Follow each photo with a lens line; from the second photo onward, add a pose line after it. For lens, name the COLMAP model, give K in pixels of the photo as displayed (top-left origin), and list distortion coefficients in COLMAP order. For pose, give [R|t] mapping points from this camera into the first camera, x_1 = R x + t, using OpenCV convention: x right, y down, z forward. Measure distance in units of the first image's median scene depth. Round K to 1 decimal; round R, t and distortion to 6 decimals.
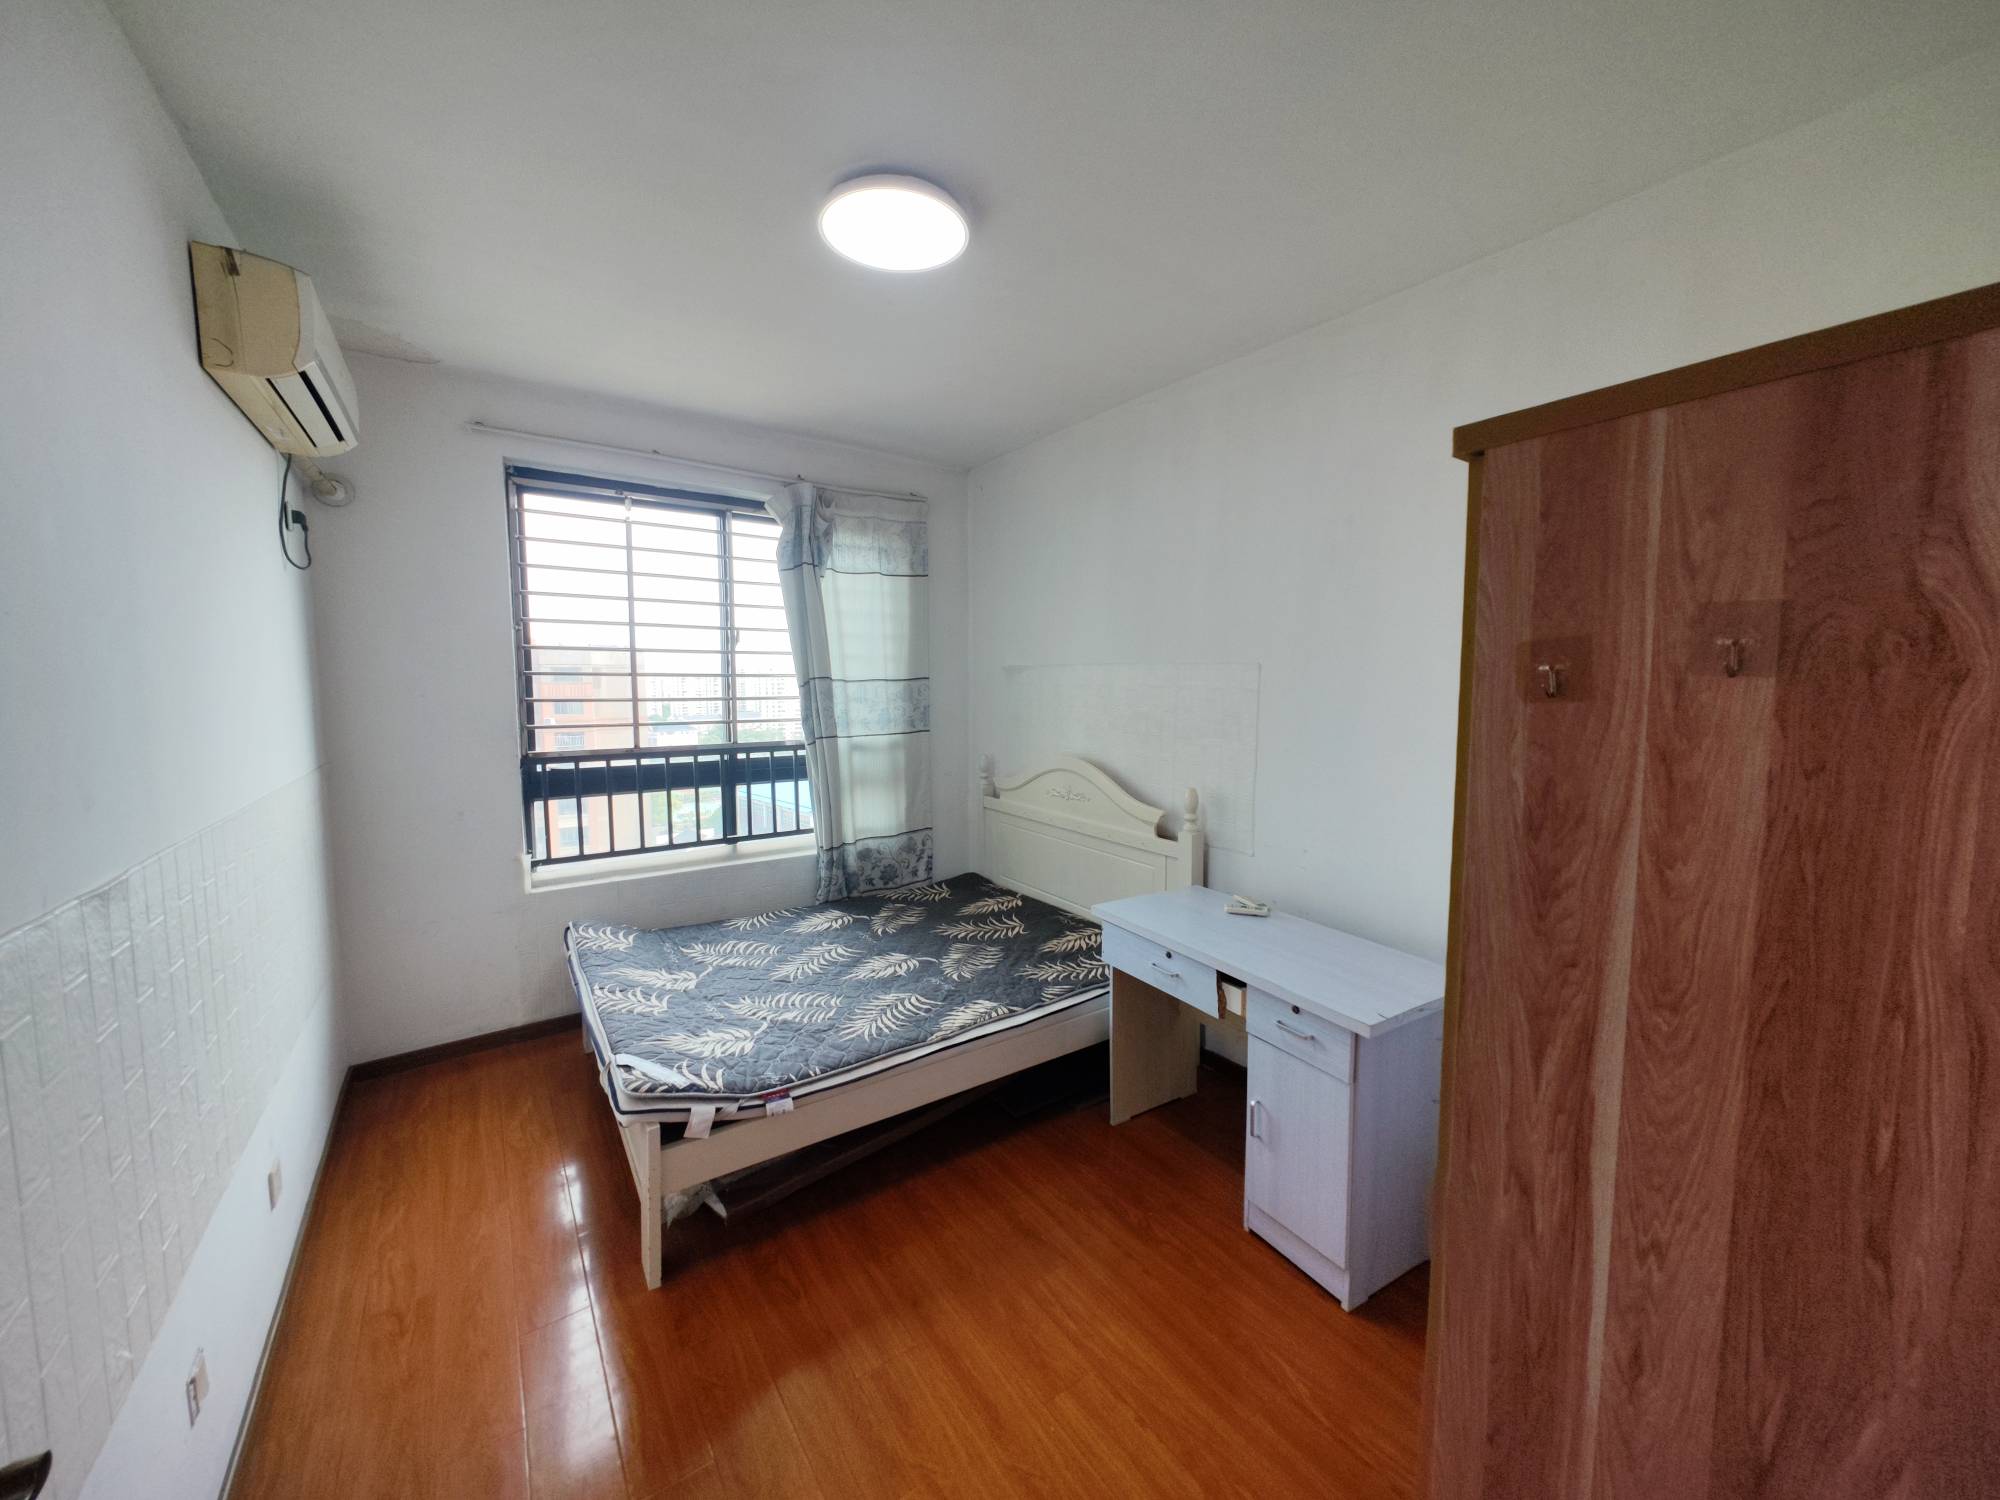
lens RADIAL K [[751.1, 0, 986.1], [0, 751.1, 746.4], [0, 0, 1]] dist [-0.000572, 0.000549]
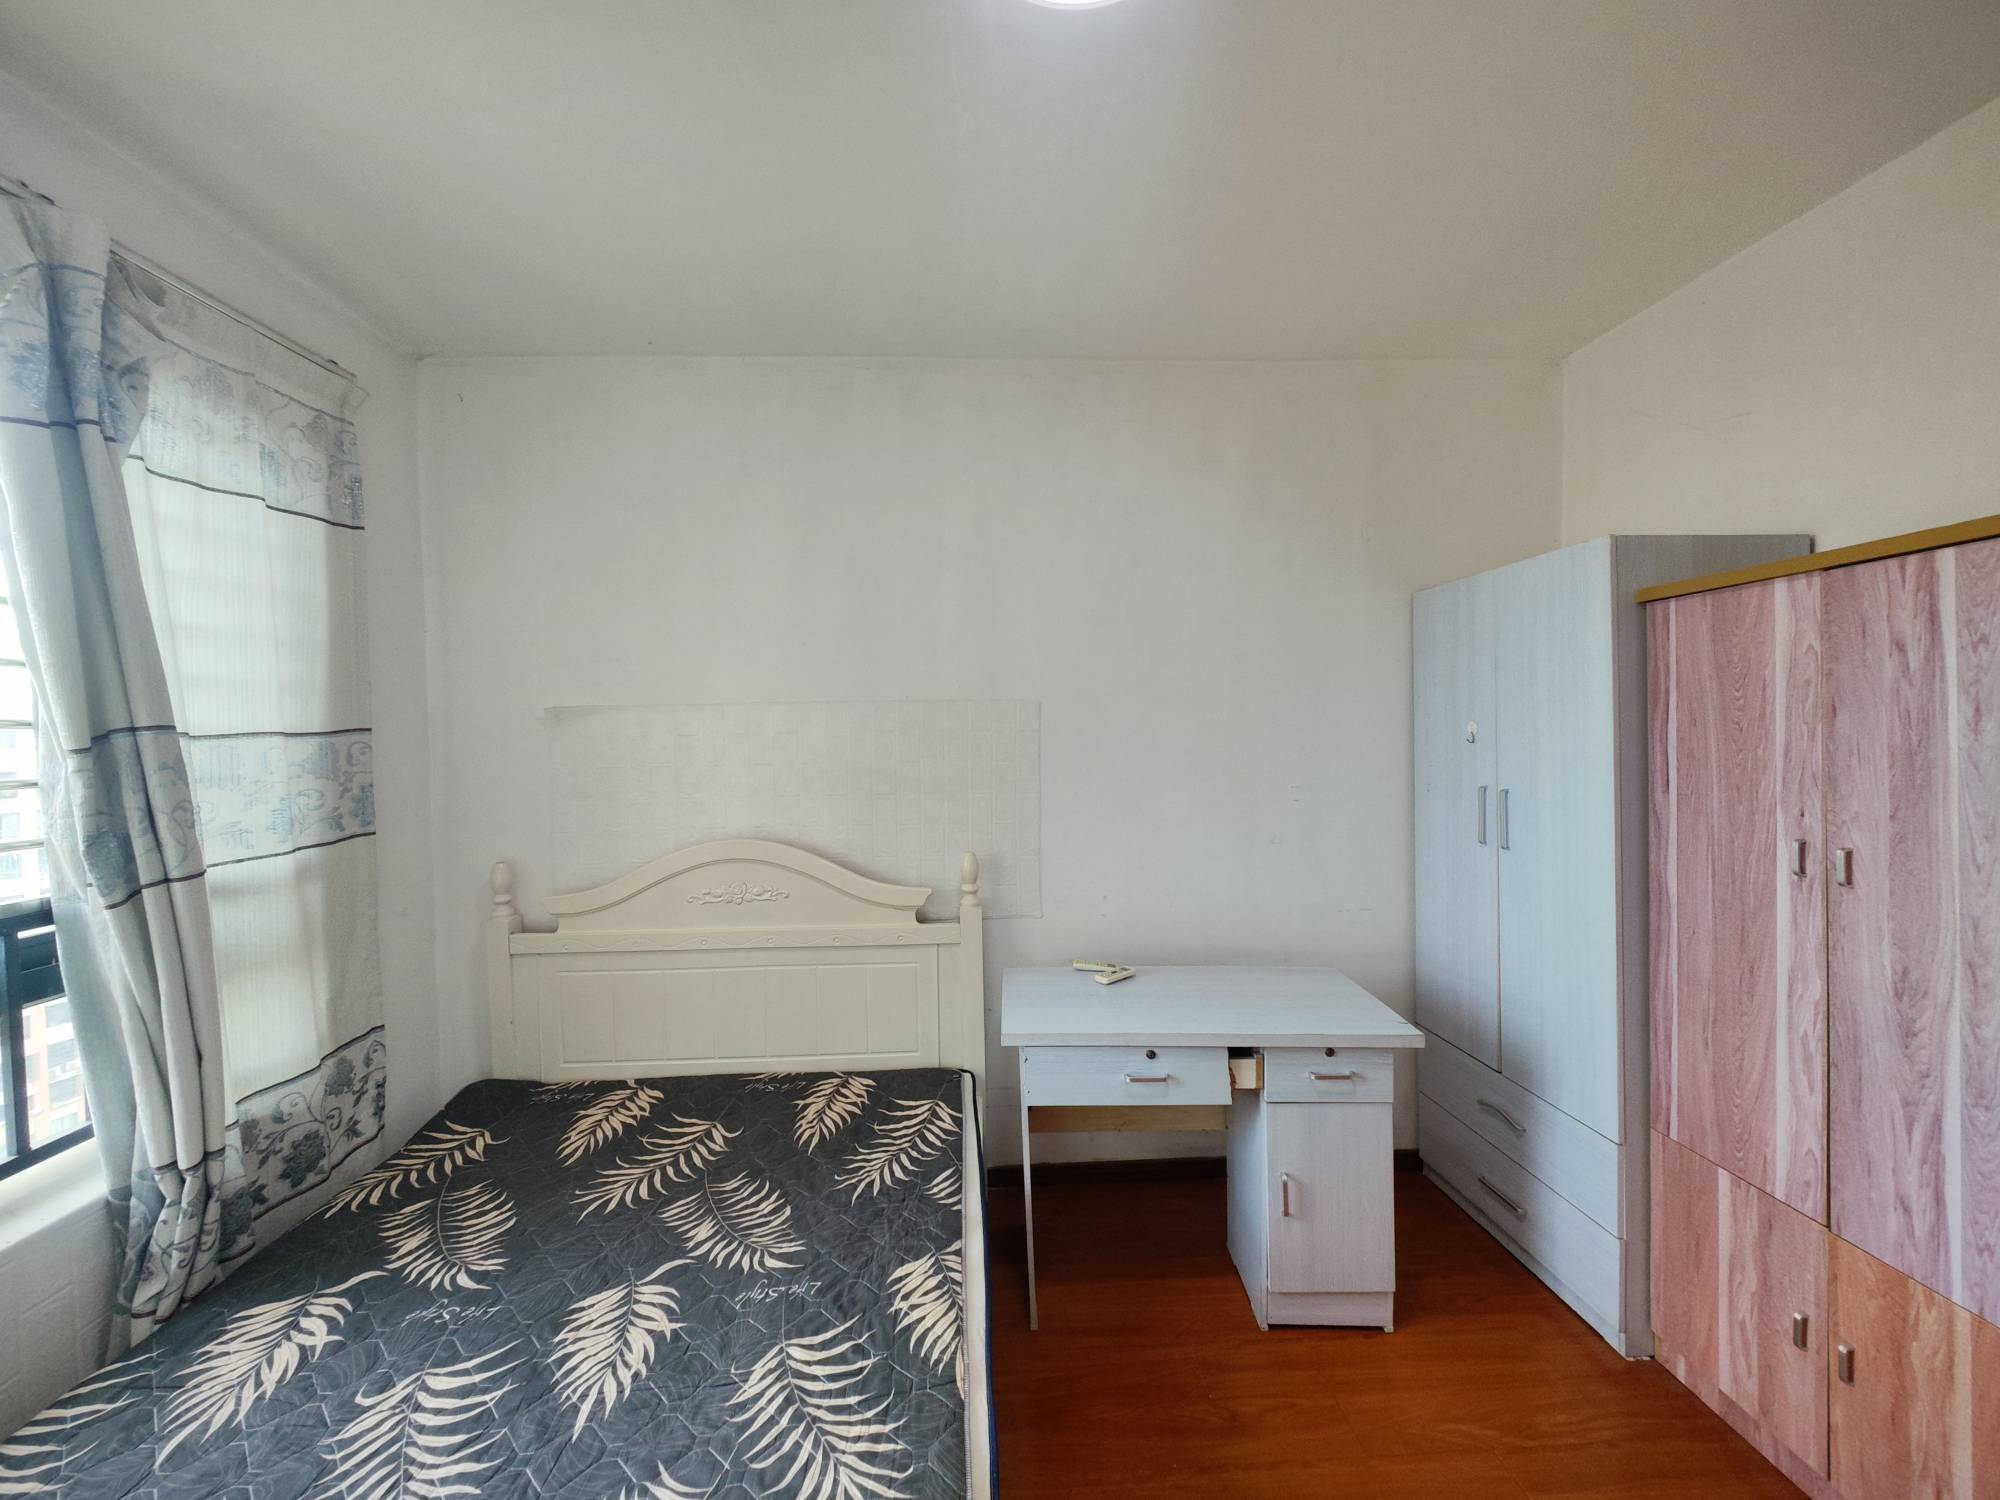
lens RADIAL K [[751.1, 0, 986.1], [0, 751.1, 746.4], [0, 0, 1]] dist [-0.000572, 0.000549]
pose [[0.526117, -0.031964, 0.849811, -0.329143], [0.096249, 0.995111, -0.022159, -0.032238], [-0.844948, 0.093452, 0.526621, 0.437809]]
